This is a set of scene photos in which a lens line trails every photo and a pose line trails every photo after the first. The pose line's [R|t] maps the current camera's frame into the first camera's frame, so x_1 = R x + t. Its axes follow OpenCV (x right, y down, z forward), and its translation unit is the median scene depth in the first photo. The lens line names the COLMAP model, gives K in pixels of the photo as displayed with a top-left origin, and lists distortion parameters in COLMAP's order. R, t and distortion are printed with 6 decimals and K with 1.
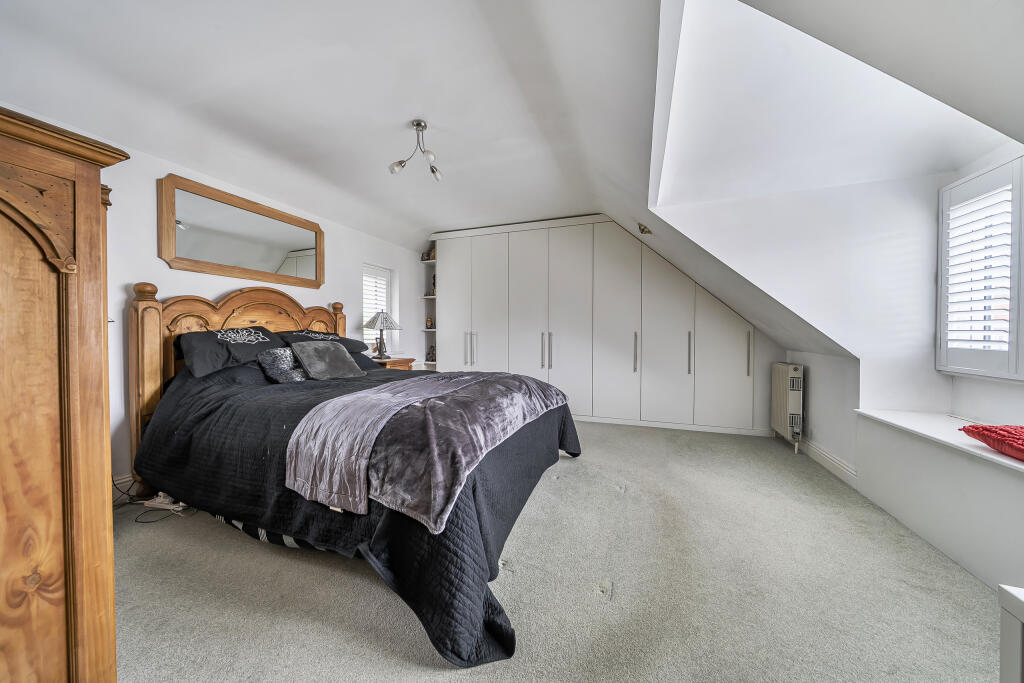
lens RADIAL K [[344.0, 0, 512.6], [0, 344.0, 337.6], [0, 0, 1]] dist [-0.002072, -0.000076]
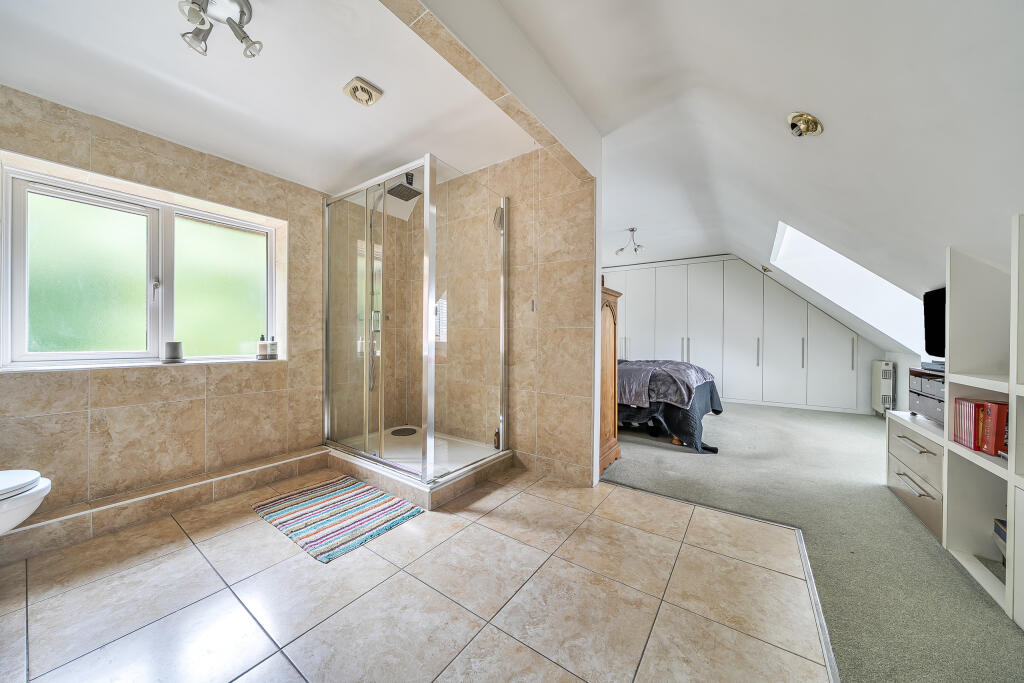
lens RADIAL K [[344.0, 0, 511.0], [0, 344.0, 341.4], [0, 0, 1]] dist [-0.002072, -0.000076]
pose [[0.966945, 0.007347, -0.254878, -0.431134], [-0.007131, 0.999973, 0.001770, 0.005031], [0.254884, 0.000106, 0.966972, -1.010405]]
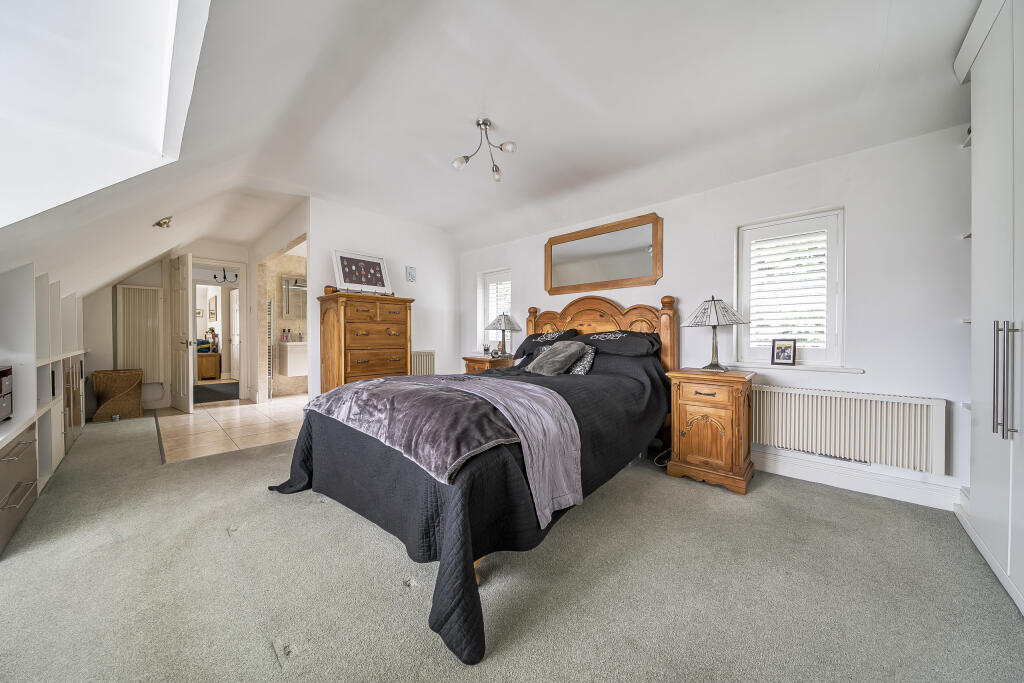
lens RADIAL K [[344.0, 0, 512.2], [0, 344.0, 338.1], [0, 0, 1]] dist [-0.002072, -0.000076]
pose [[-0.384003, 0.007843, -0.923299, 0.217485], [-0.011148, 0.999852, 0.013130, -0.005133], [0.923265, 0.015335, -0.383858, 0.531300]]
